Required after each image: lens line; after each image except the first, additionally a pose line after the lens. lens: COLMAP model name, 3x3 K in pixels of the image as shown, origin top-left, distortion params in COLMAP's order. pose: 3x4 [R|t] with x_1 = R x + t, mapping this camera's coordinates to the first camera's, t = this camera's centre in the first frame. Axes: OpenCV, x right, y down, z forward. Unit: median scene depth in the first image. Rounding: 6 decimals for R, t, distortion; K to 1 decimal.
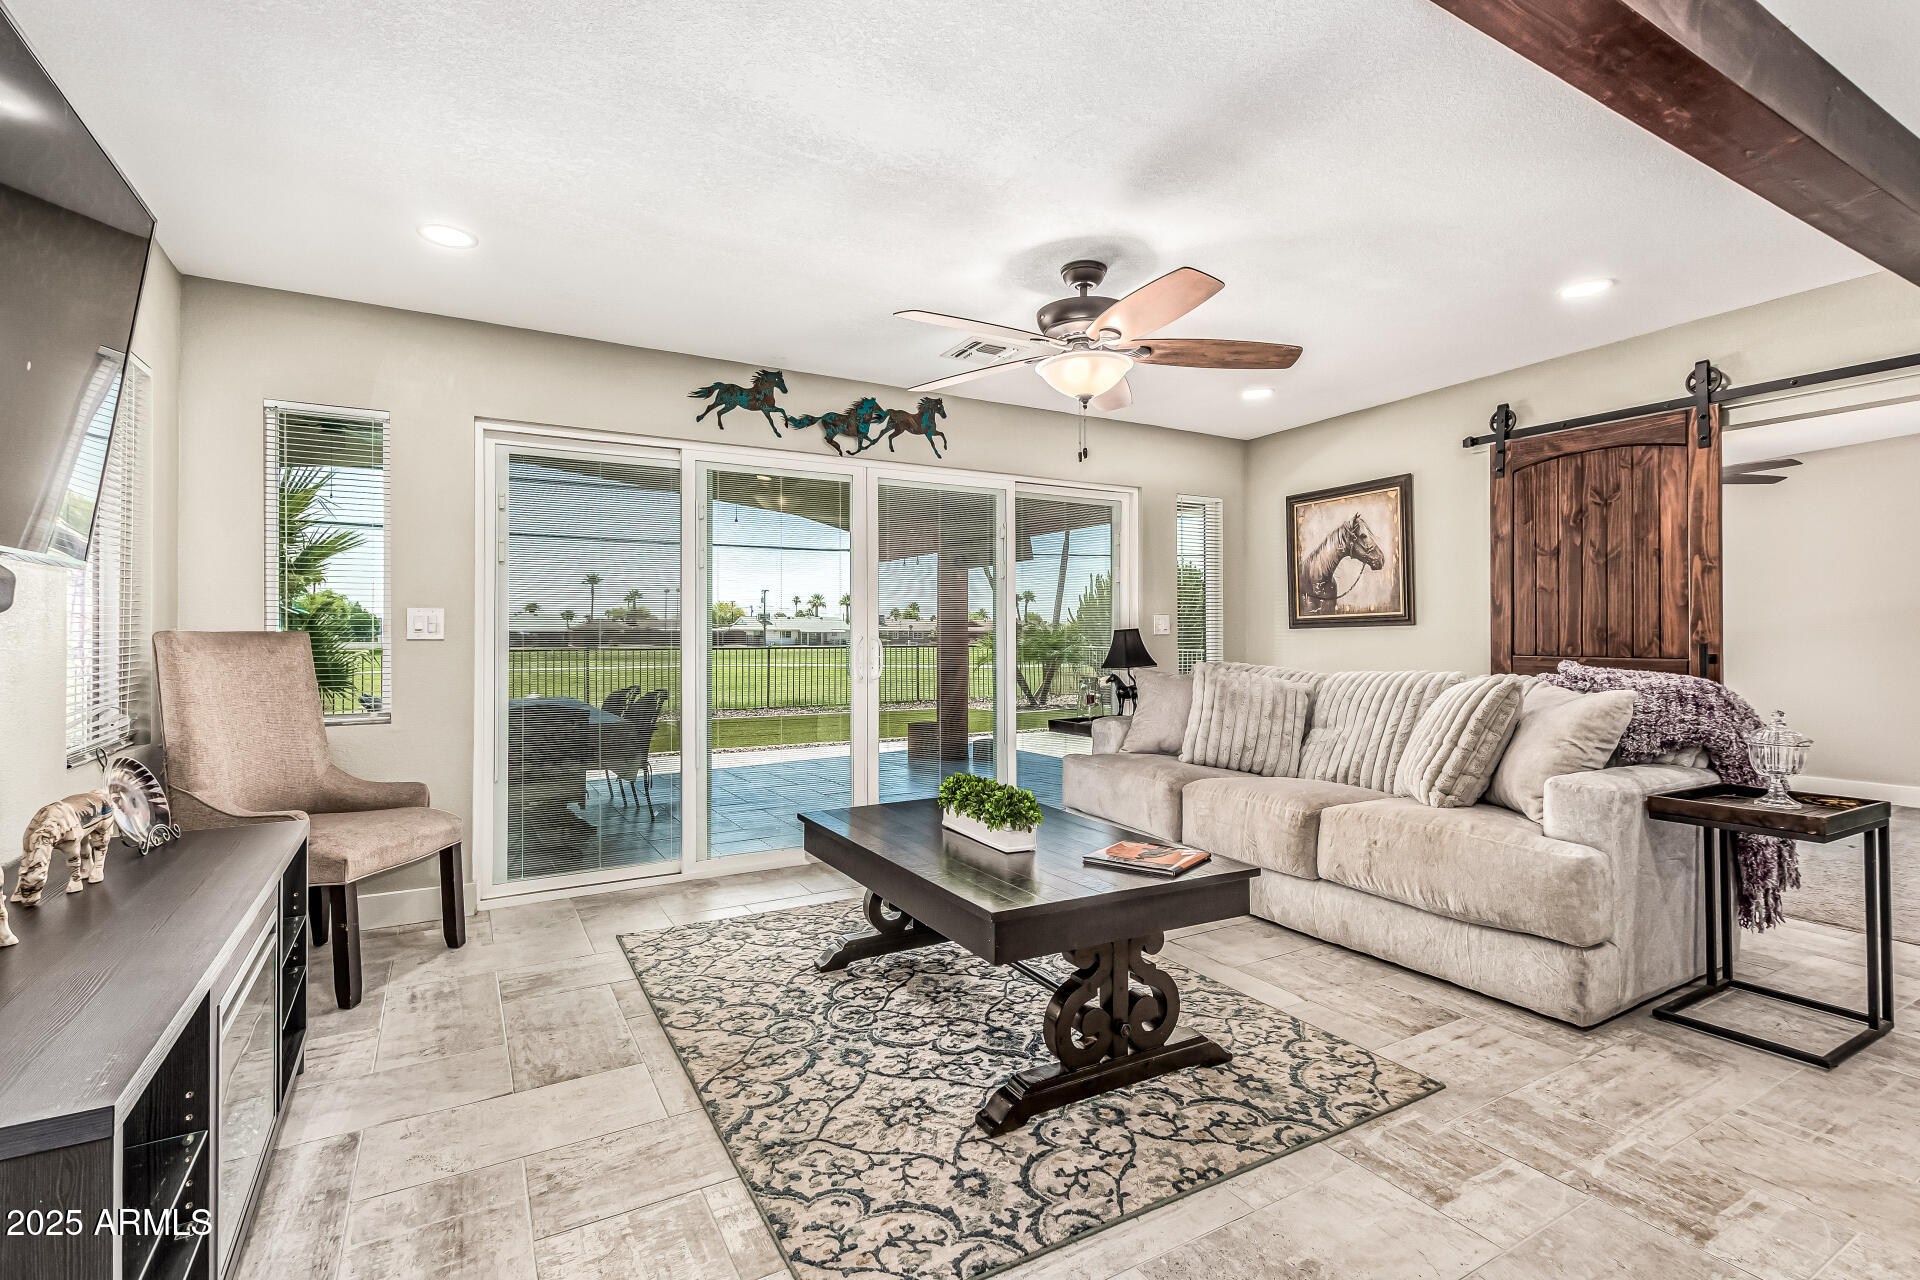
lens RADIAL K [[893.4, 0, 951.3], [0, 893.4, 636.2], [0, 0, 1]] dist [0.004613, -0.001969]
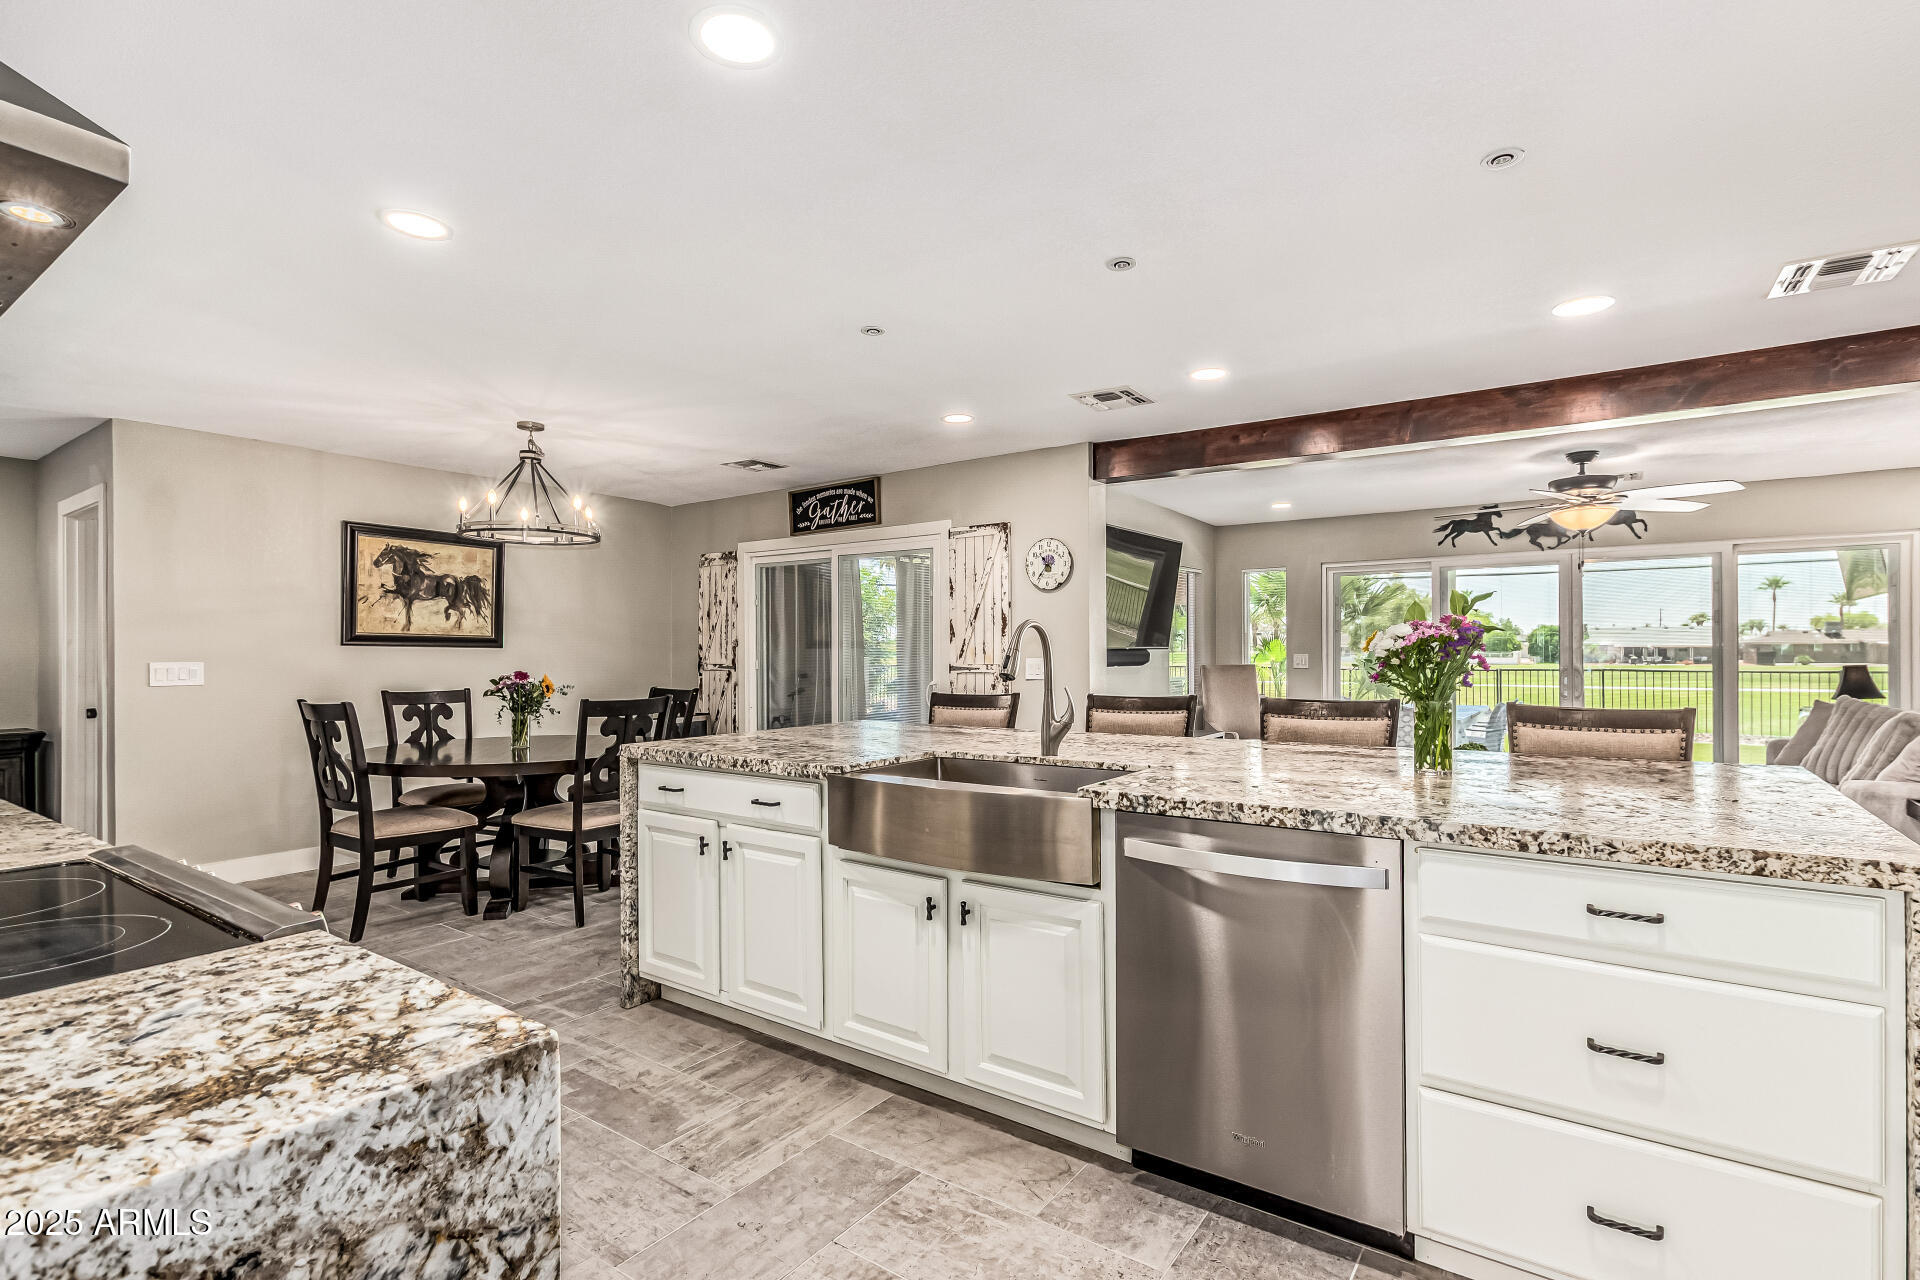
lens RADIAL K [[893.4, 0, 944.8], [0, 893.4, 642.8], [0, 0, 1]] dist [0.004613, -0.001969]
pose [[0.402841, -0.009738, -0.915218, 1.742161], [0.002171, 0.999951, -0.009684, -0.064571], [0.915267, 0.001914, 0.402842, -1.113326]]
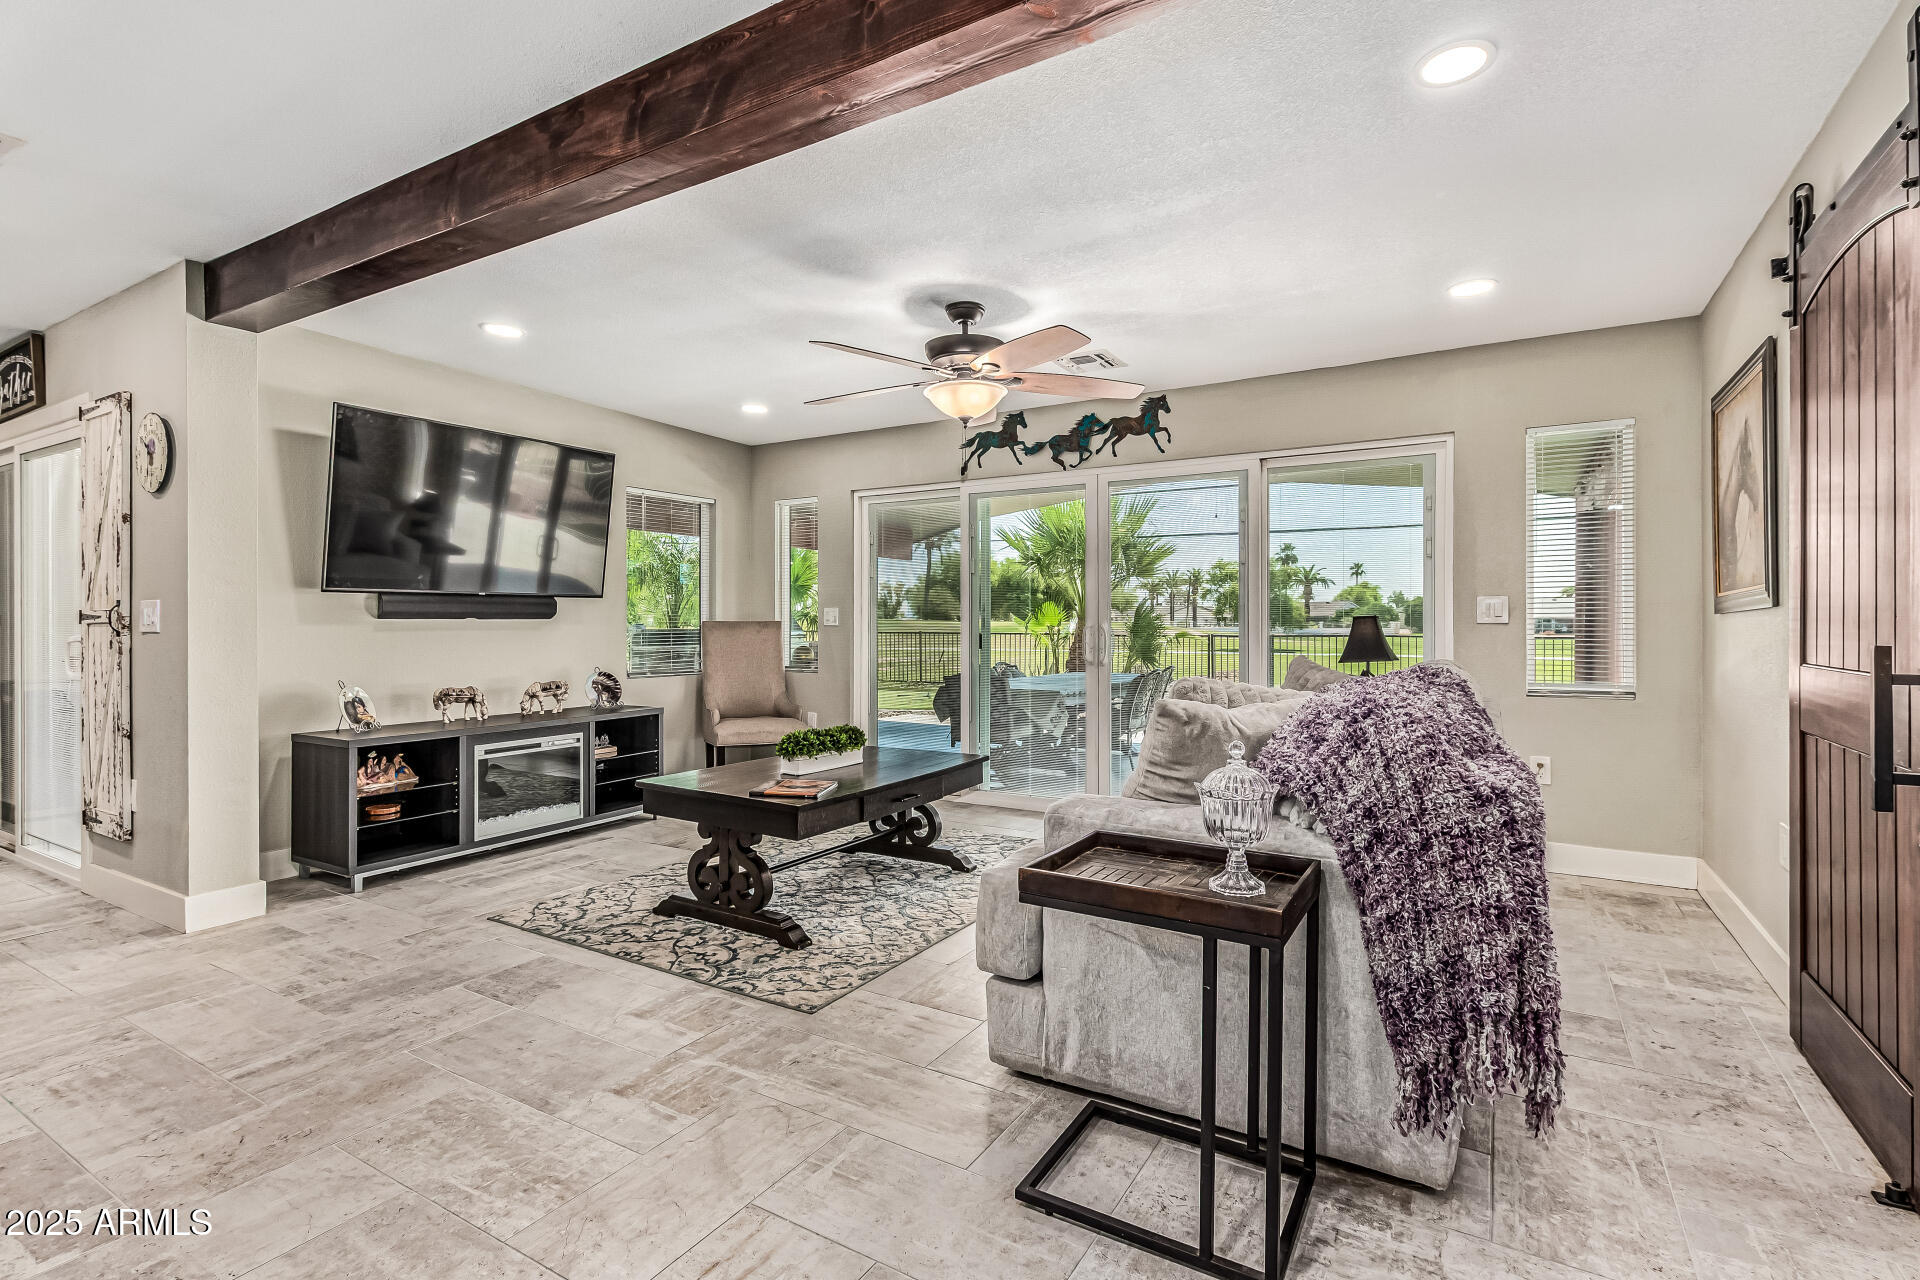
lens RADIAL K [[893.4, 0, 962.1], [0, 893.4, 637.6], [0, 0, 1]] dist [0.004613, -0.001969]
pose [[0.487124, 0.015416, -0.873197, 1.692209], [-0.000058, 0.999845, 0.017620, -0.006034], [0.873333, -0.008533, 0.487050, 0.623793]]
